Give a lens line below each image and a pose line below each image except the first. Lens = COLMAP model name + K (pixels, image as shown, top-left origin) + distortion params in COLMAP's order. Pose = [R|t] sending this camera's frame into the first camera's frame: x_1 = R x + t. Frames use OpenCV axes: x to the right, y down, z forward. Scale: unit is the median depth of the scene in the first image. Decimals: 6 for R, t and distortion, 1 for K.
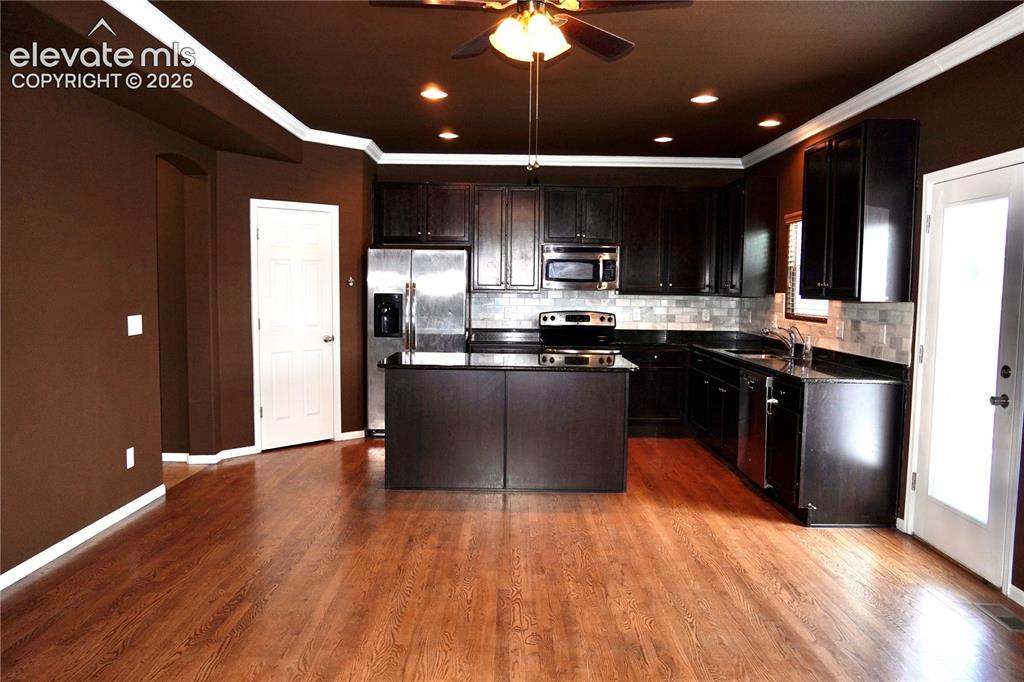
lens RADIAL K [[769.1, 0, 512.0], [0, 769.1, 341.0], [0, 0, 1]] dist [-0.002823, 0.008989]
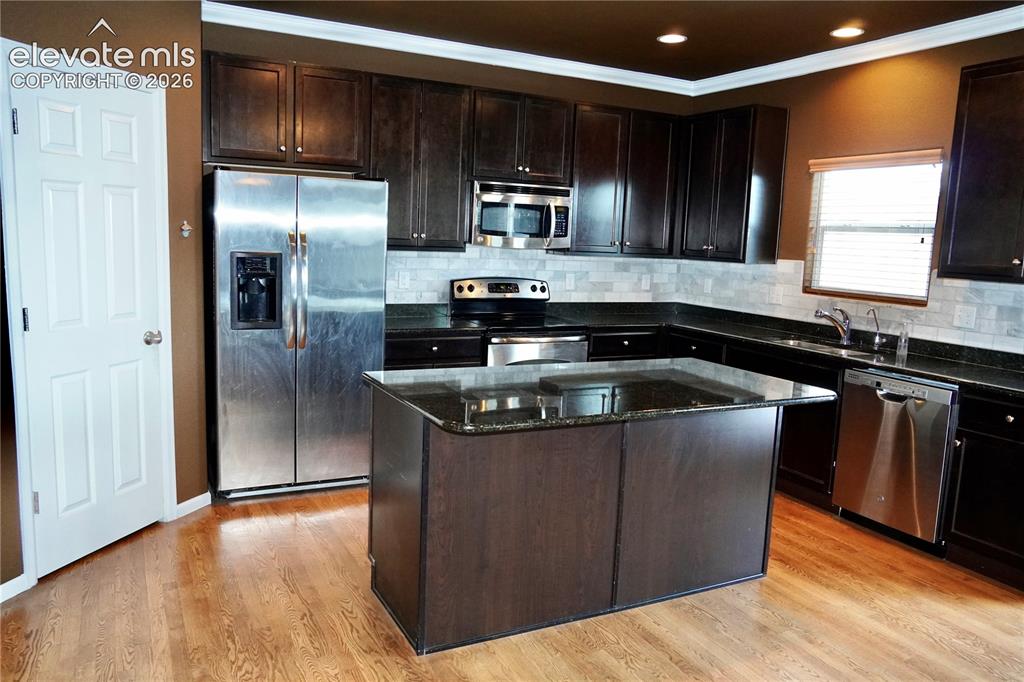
lens RADIAL K [[769.1, 0, 512.0], [0, 769.1, 341.0], [0, 0, 1]] dist [-0.002823, 0.008989]
pose [[0.887132, -0.039143, 0.459852, -0.252494], [0.001934, 0.996703, 0.081111, -0.041449], [-0.461511, -0.071067, 0.884284, 0.403075]]
